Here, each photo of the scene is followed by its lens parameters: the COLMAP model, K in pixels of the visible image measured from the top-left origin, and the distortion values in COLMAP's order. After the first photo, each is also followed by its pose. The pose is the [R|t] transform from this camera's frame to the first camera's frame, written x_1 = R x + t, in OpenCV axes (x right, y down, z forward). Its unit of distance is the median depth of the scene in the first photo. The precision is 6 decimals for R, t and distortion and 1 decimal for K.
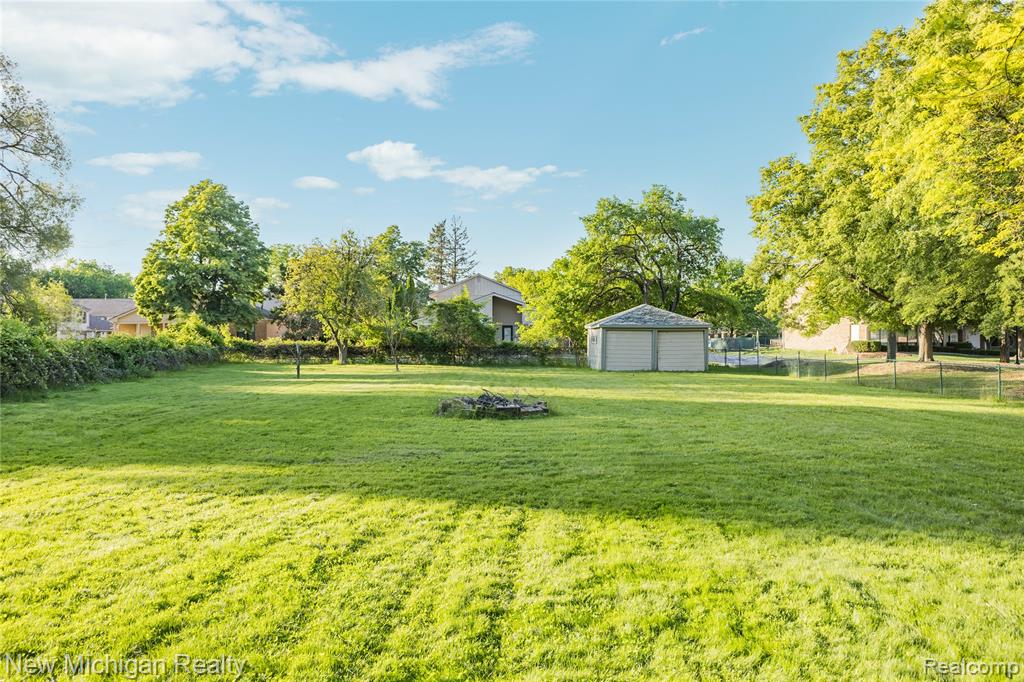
lens RADIAL K [[816.3, 0, 507.4], [0, 816.3, 341.7], [0, 0, 1]] dist [-0.011165, -0.005004]
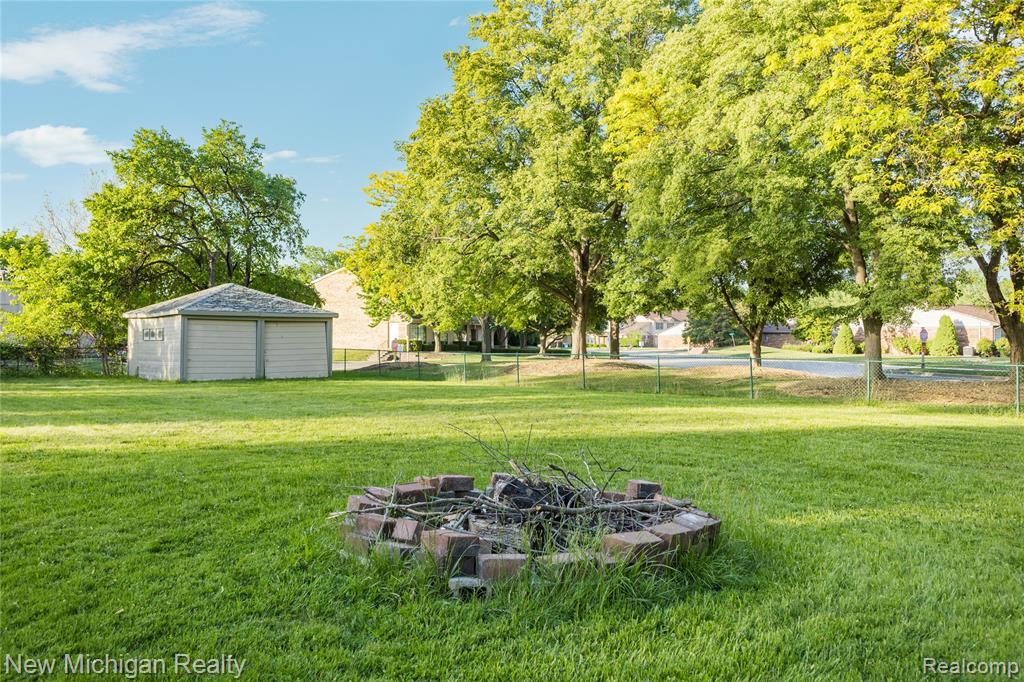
lens RADIAL K [[816.3, 0, 512.9], [0, 816.3, 339.4], [0, 0, 1]] dist [-0.011165, -0.005004]
pose [[0.774761, 0.001533, 0.632253, -0.079674], [0.004009, 0.999965, -0.007338, 0.007219], [-0.632242, 0.008220, 0.774727, 0.302625]]
